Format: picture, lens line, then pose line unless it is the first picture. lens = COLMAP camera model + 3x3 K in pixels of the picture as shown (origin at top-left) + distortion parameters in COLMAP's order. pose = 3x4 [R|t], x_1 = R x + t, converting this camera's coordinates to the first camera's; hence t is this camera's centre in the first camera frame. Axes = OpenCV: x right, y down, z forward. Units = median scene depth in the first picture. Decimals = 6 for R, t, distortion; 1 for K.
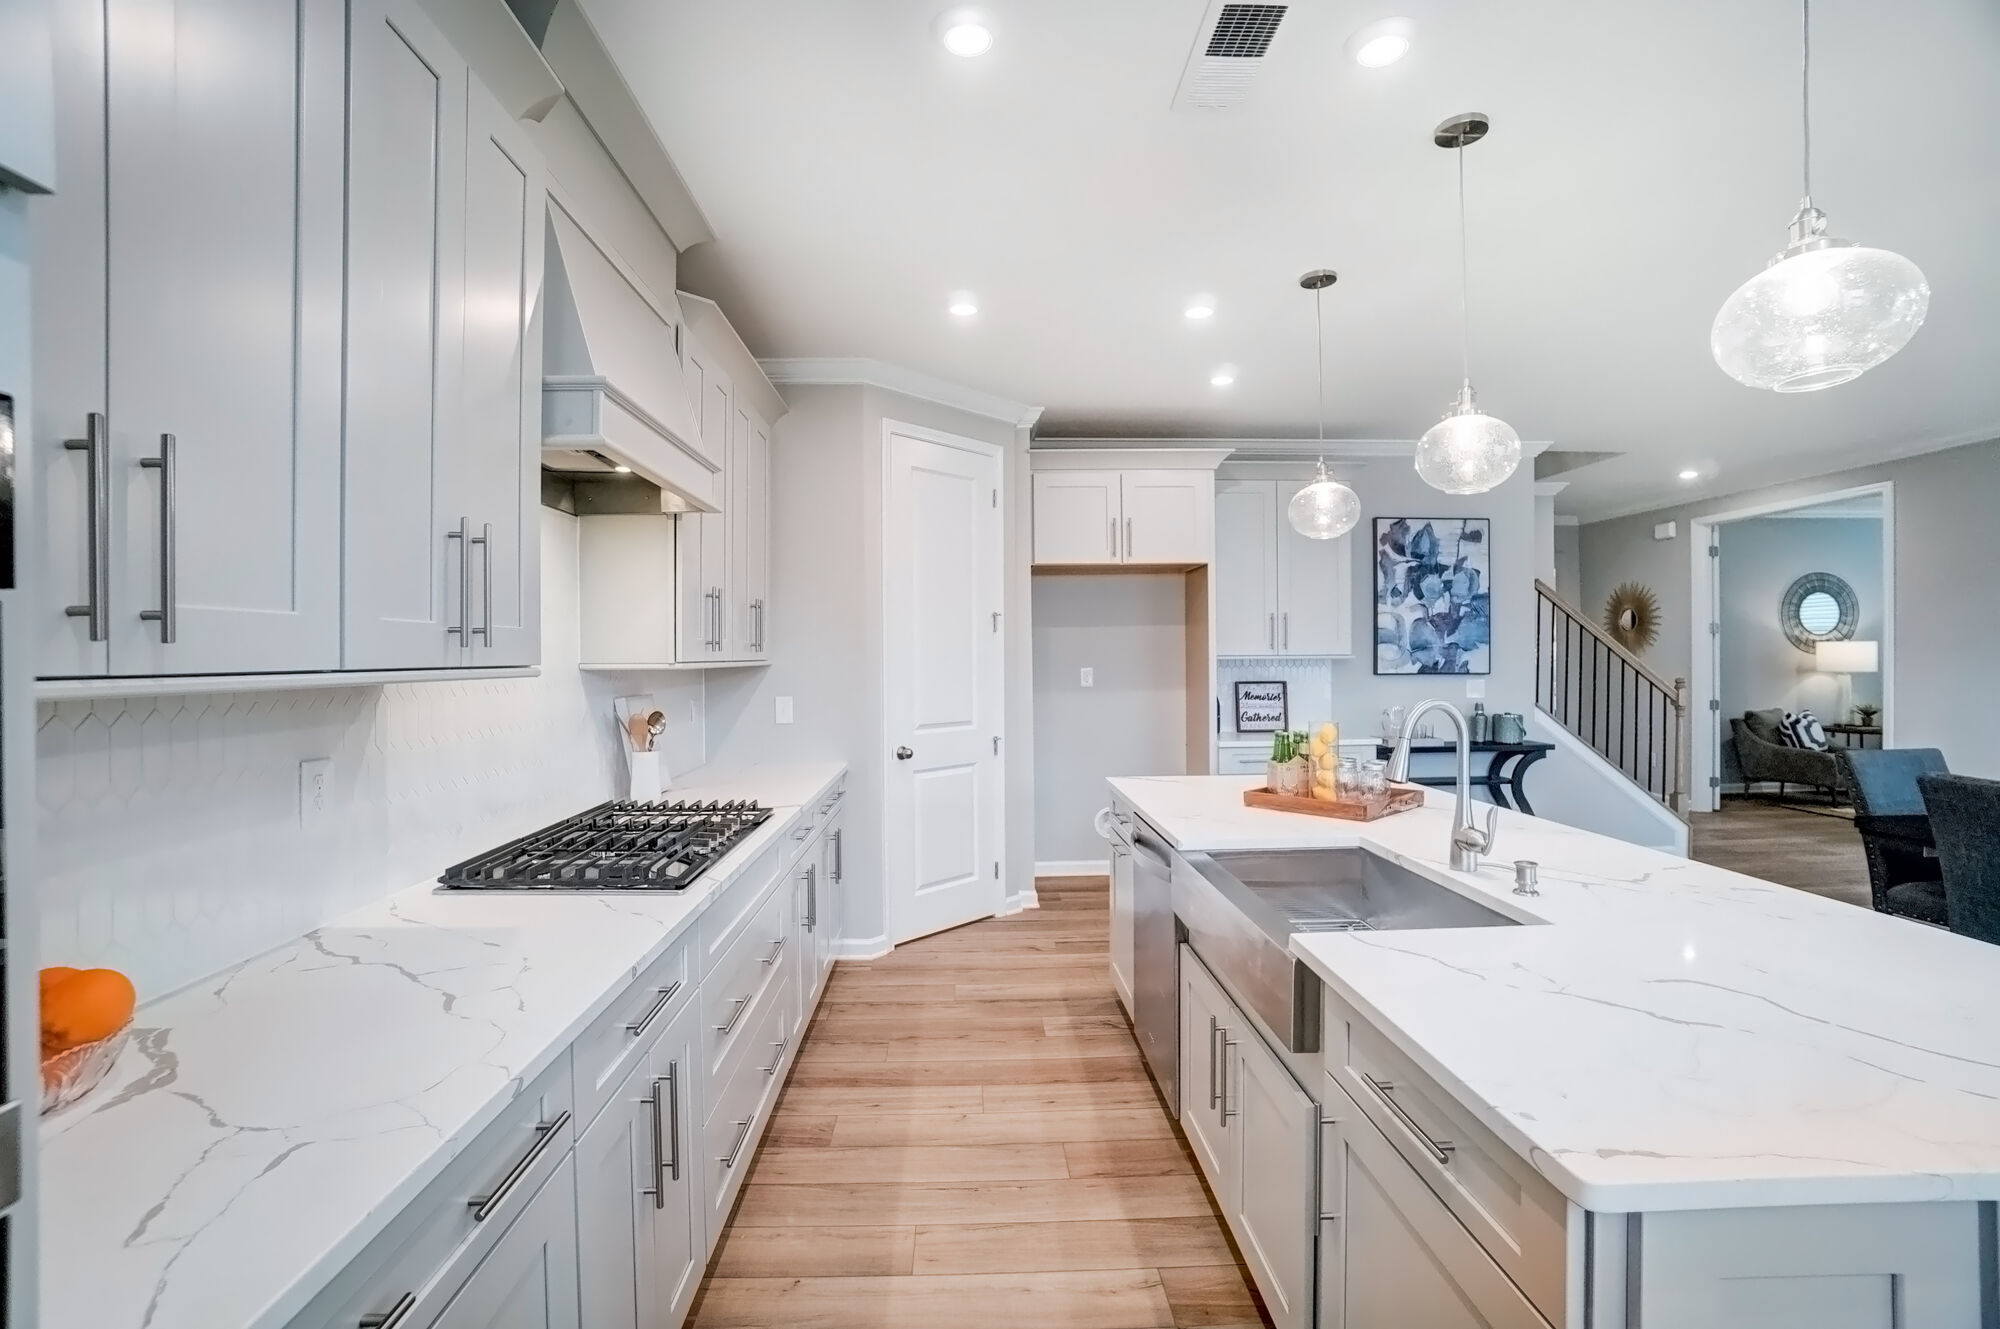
lens RADIAL K [[901.0, 0, 975.4], [0, 901.0, 657.9], [0, 0, 1]] dist [-0.037986, 0.002711]
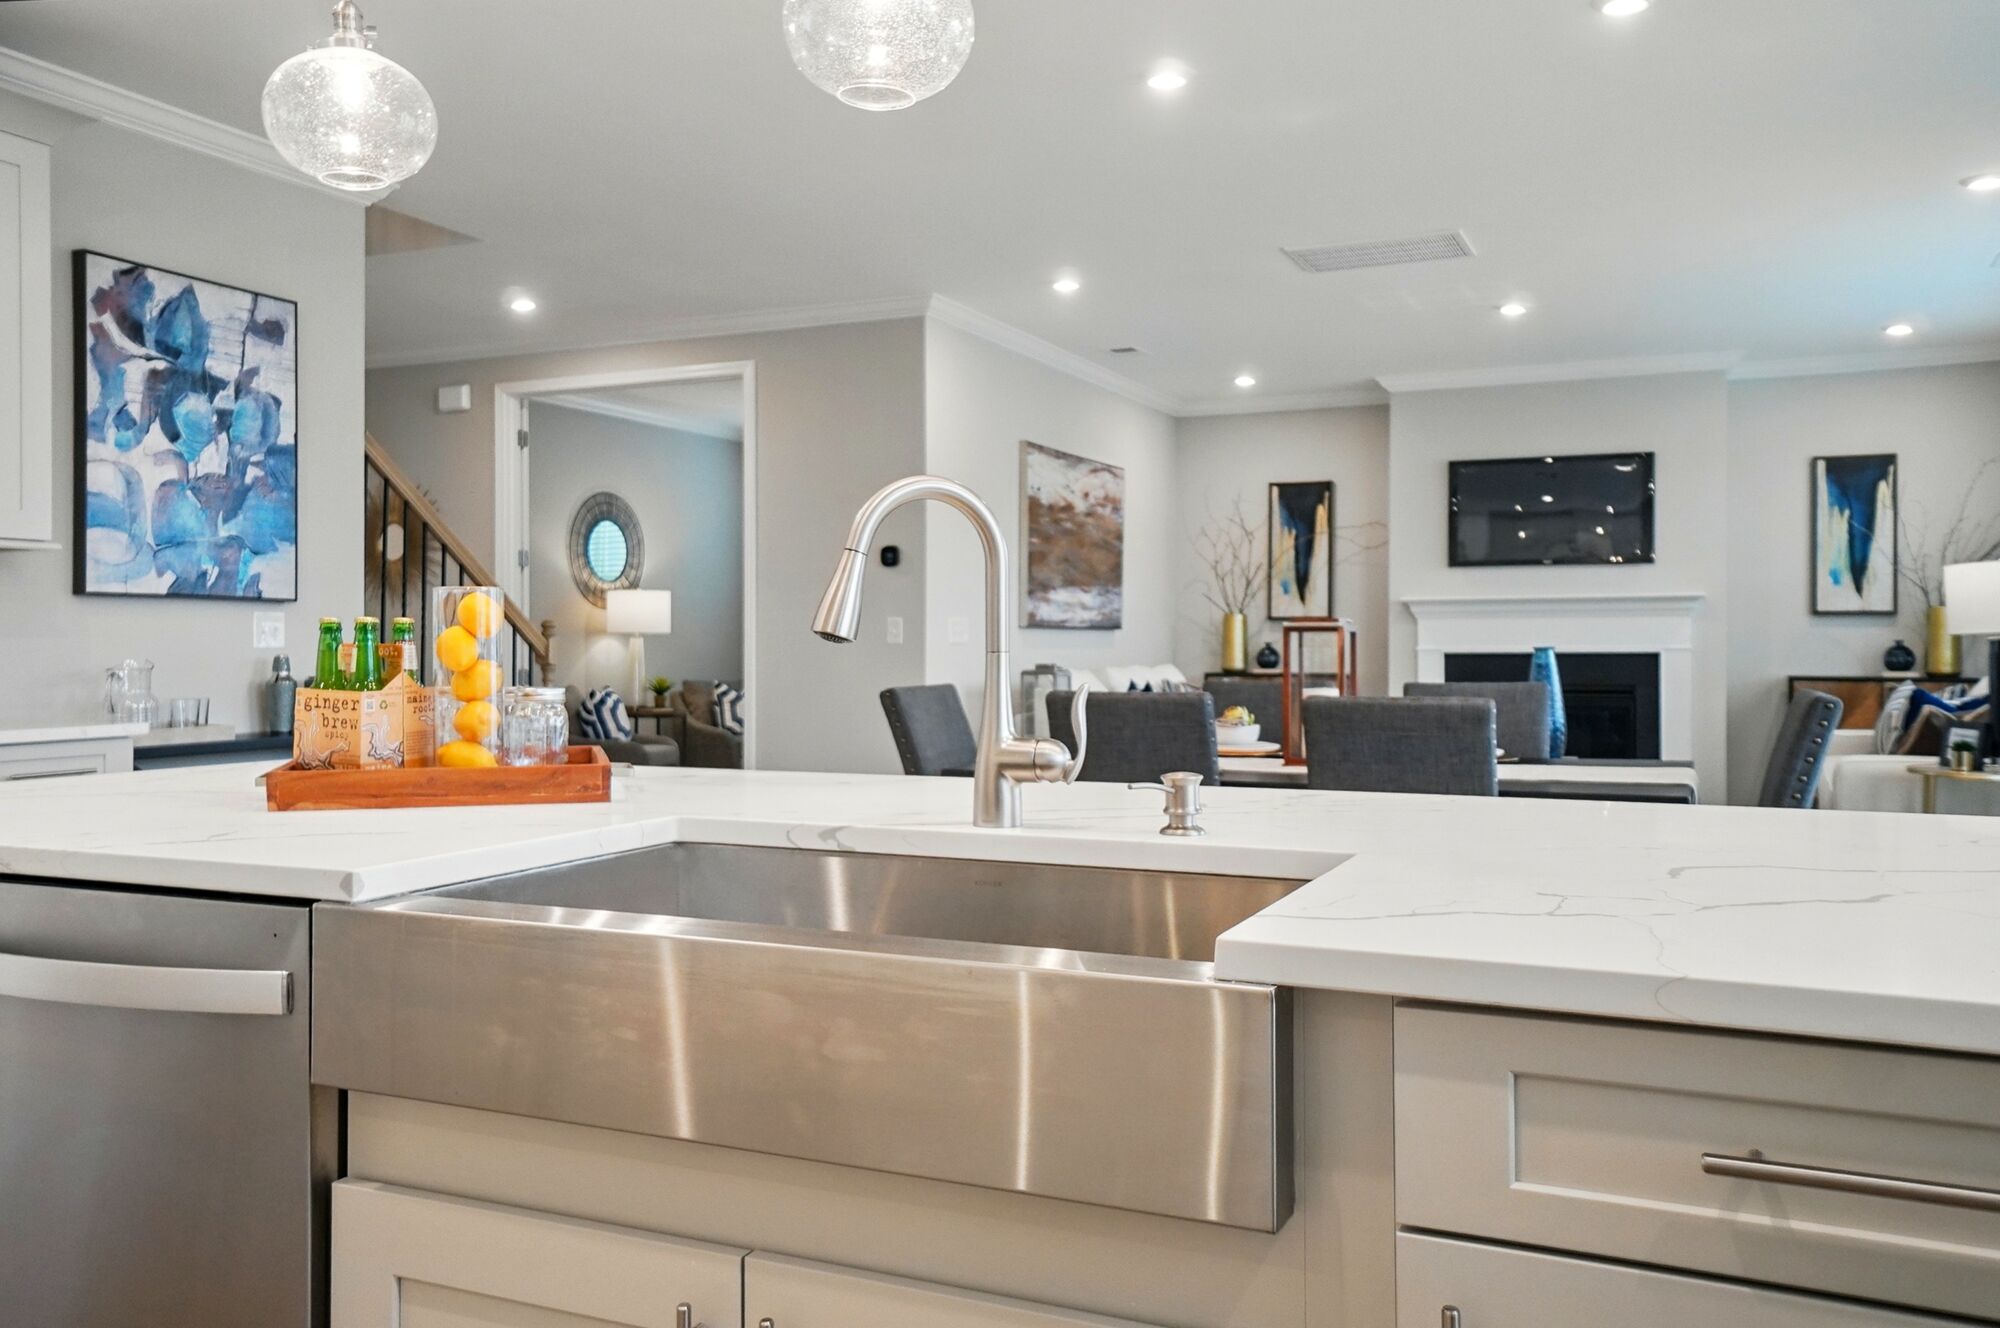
lens RADIAL K [[1617.5, 0, 991.1], [0, 1617.5, 636.3], [0, 0, 1]] dist [0.030957, 0.023055]
pose [[0.442001, 0.011487, 0.896941, -0.099514], [0.000674, 0.999913, -0.013137, 0.053364], [-0.897014, 0.006411, 0.441955, 0.222598]]
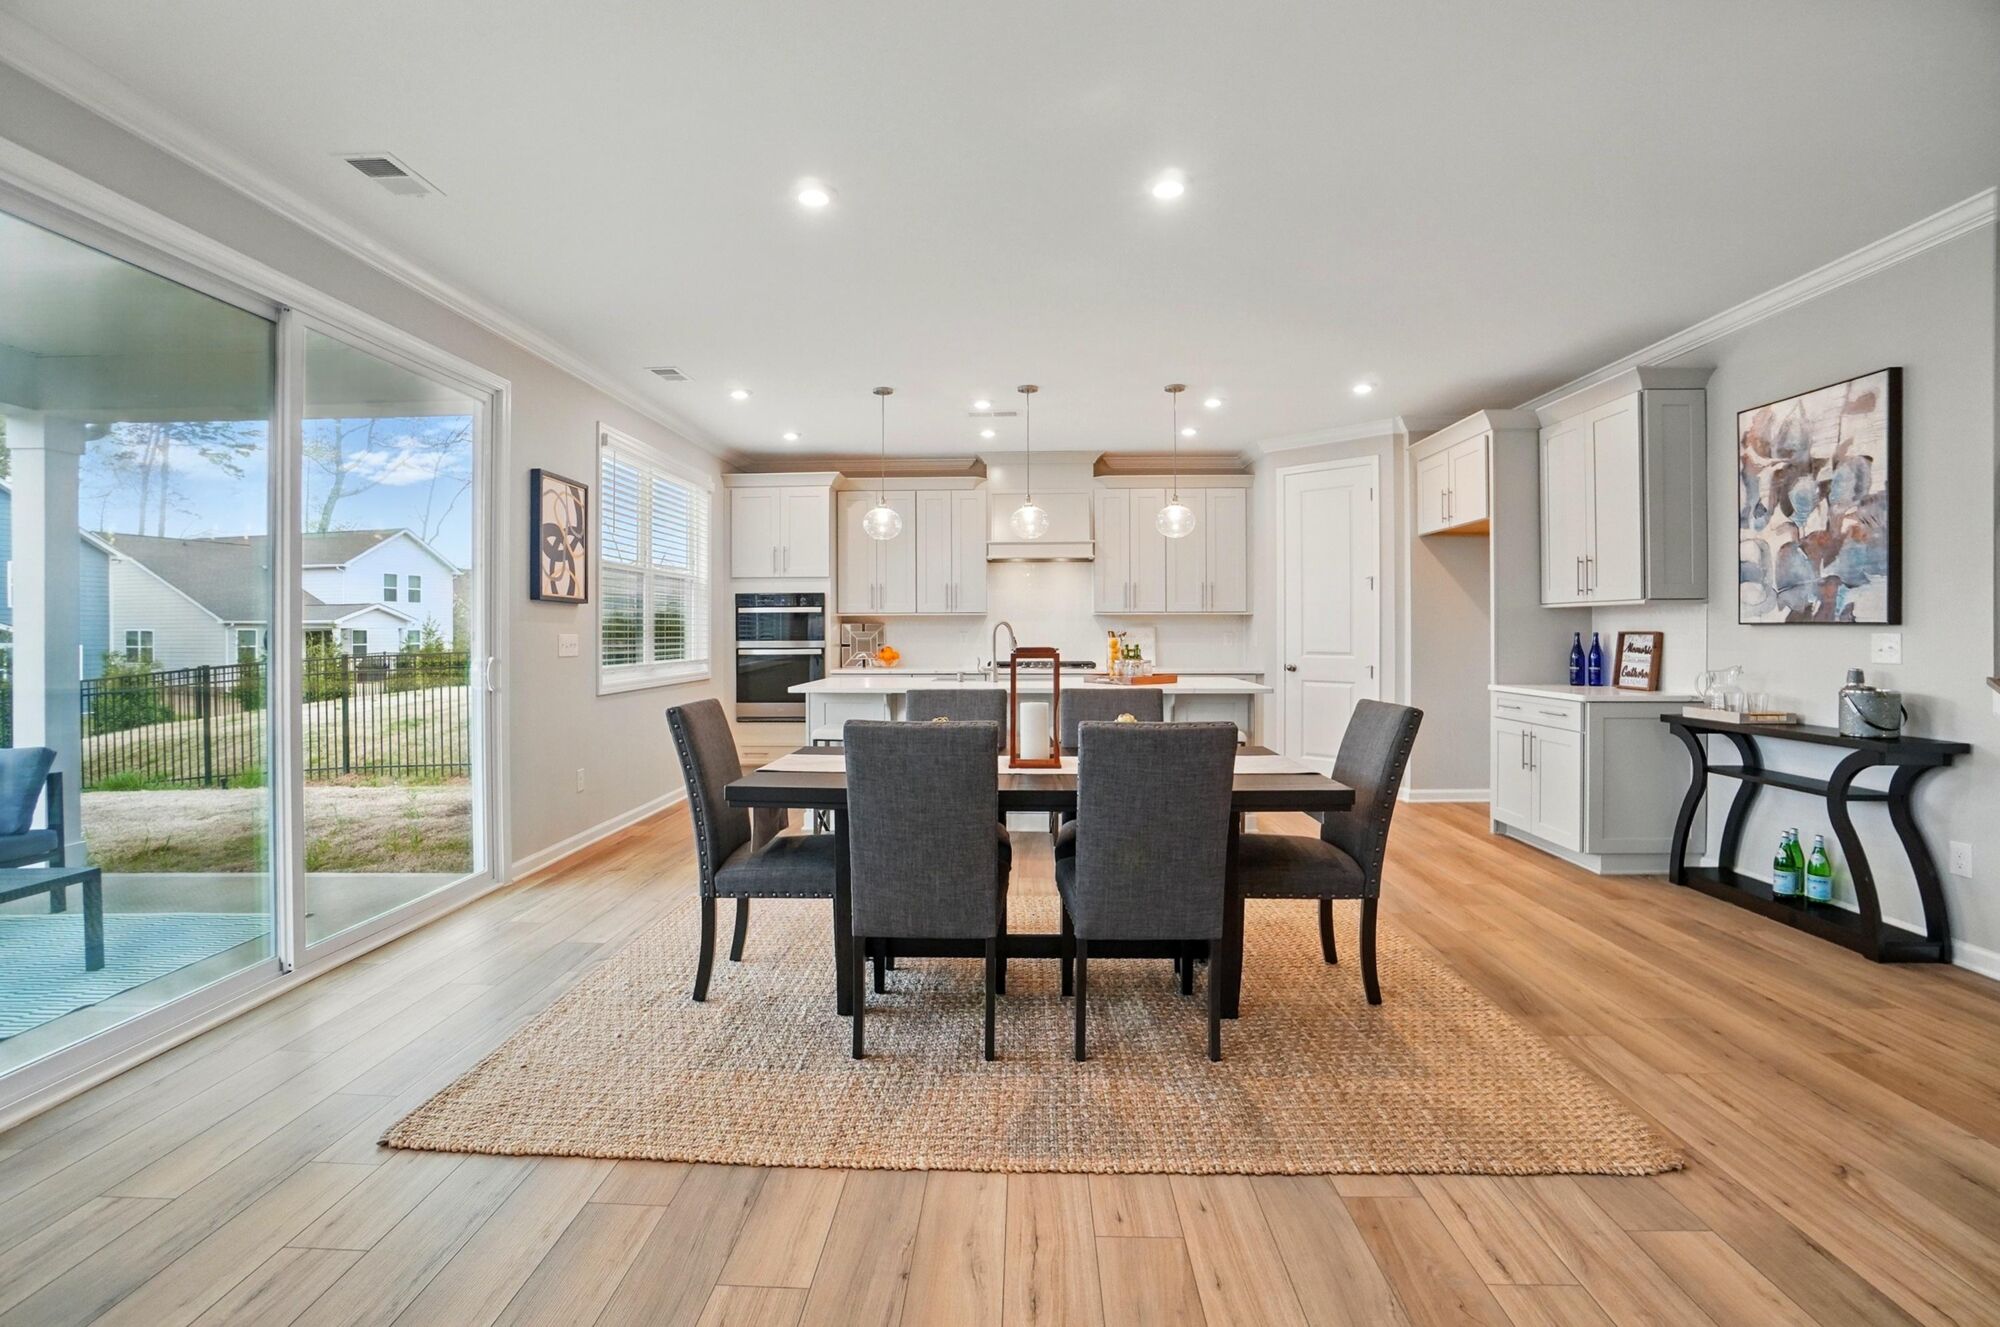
lens RADIAL K [[907.1, 0, 982.2], [0, 907.1, 627.7], [0, 0, 1]] dist [-0.040257, 0.006933]
pose [[-0.080225, 0.005220, -0.996763, 1.270246], [-0.001466, 0.999985, 0.005355, 0.019135], [0.996776, 0.001891, -0.080216, 0.448042]]
